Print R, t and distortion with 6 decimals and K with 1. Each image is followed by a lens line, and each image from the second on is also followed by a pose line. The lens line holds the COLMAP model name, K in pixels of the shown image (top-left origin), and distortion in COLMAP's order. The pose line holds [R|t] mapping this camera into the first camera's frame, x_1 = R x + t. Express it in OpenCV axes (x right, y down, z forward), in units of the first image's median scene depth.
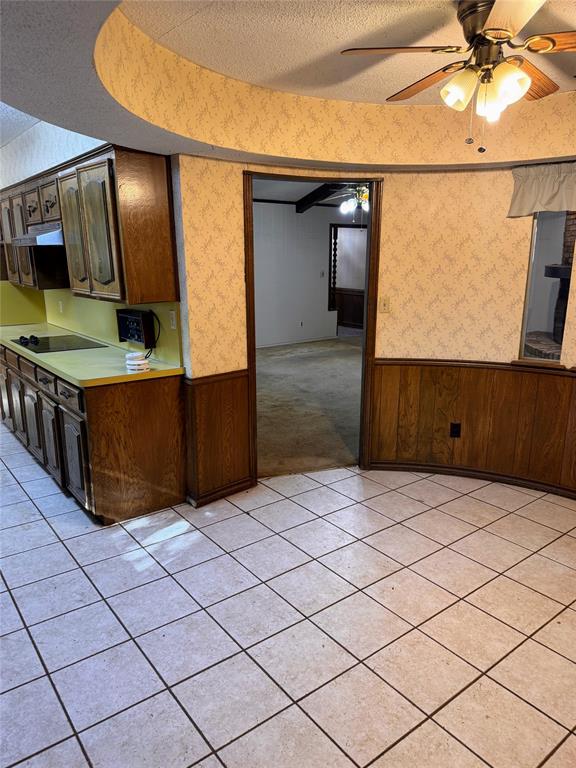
lens RADIAL K [[535.0, 0, 288.5], [0, 535.0, 383.0], [0, 0, 1]] dist [0.027648, -0.011602]
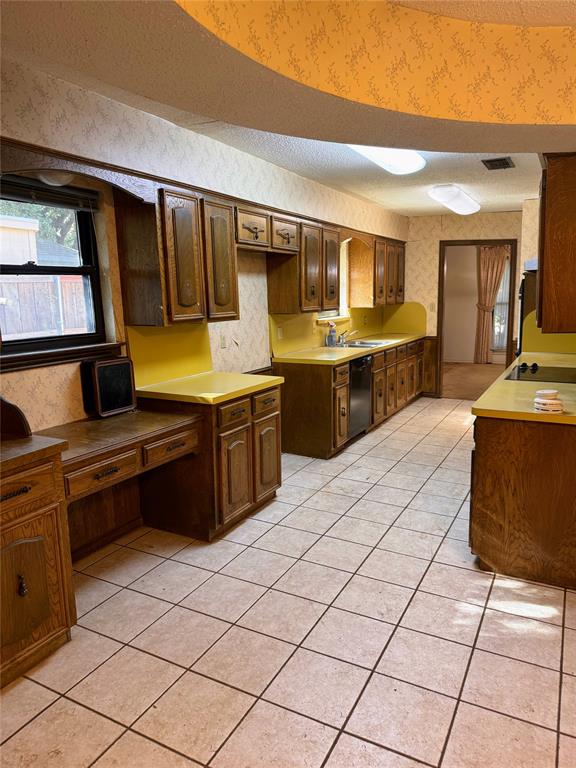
lens RADIAL K [[535.0, 0, 287.6], [0, 535.0, 384.6], [0, 0, 1]] dist [0.027648, -0.011602]
pose [[0.429820, 0.136684, -0.892509, 0.487842], [-0.189907, 0.980050, 0.058633, -0.059766], [0.882717, 0.144292, 0.447202, 0.408071]]
